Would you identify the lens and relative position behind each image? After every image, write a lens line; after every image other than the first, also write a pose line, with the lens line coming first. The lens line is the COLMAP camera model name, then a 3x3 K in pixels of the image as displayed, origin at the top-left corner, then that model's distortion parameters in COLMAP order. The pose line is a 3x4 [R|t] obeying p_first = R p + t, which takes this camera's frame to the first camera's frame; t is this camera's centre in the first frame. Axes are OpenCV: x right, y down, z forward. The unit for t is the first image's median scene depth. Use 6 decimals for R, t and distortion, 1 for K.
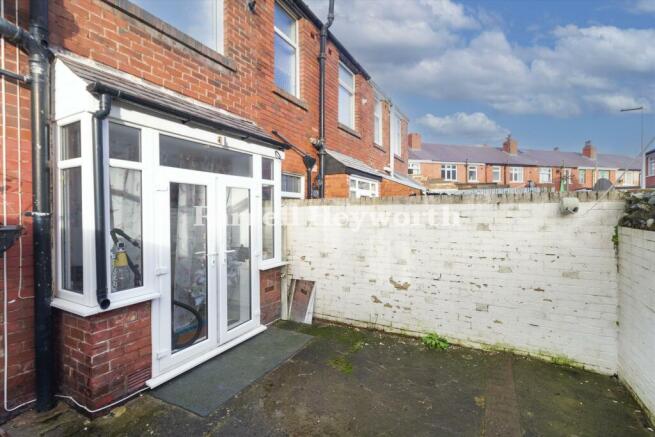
lens RADIAL K [[303.1, 0, 327.5], [0, 303.1, 218.5], [0, 0, 1]] dist [0.000586, 0.000506]
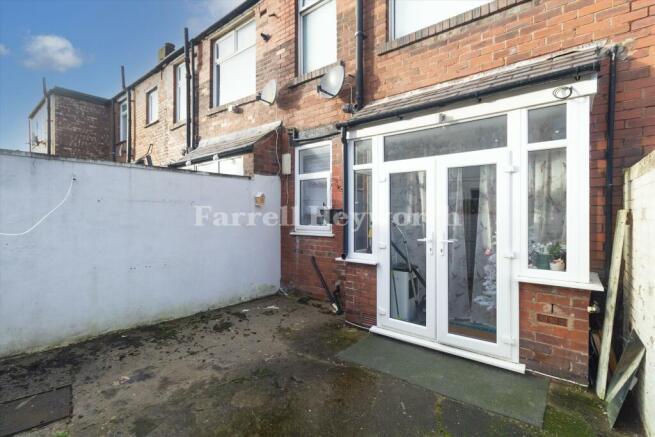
lens RADIAL K [[314.6, 0, 326.9], [0, 314.6, 209.4], [0, 0, 1]] dist [0.000207, 0.000195]
pose [[-0.193791, -0.004539, -0.981032, 0.652420], [-0.012807, 0.999916, -0.002097, 0.023771], [0.980959, 0.012158, -0.193833, 0.857557]]
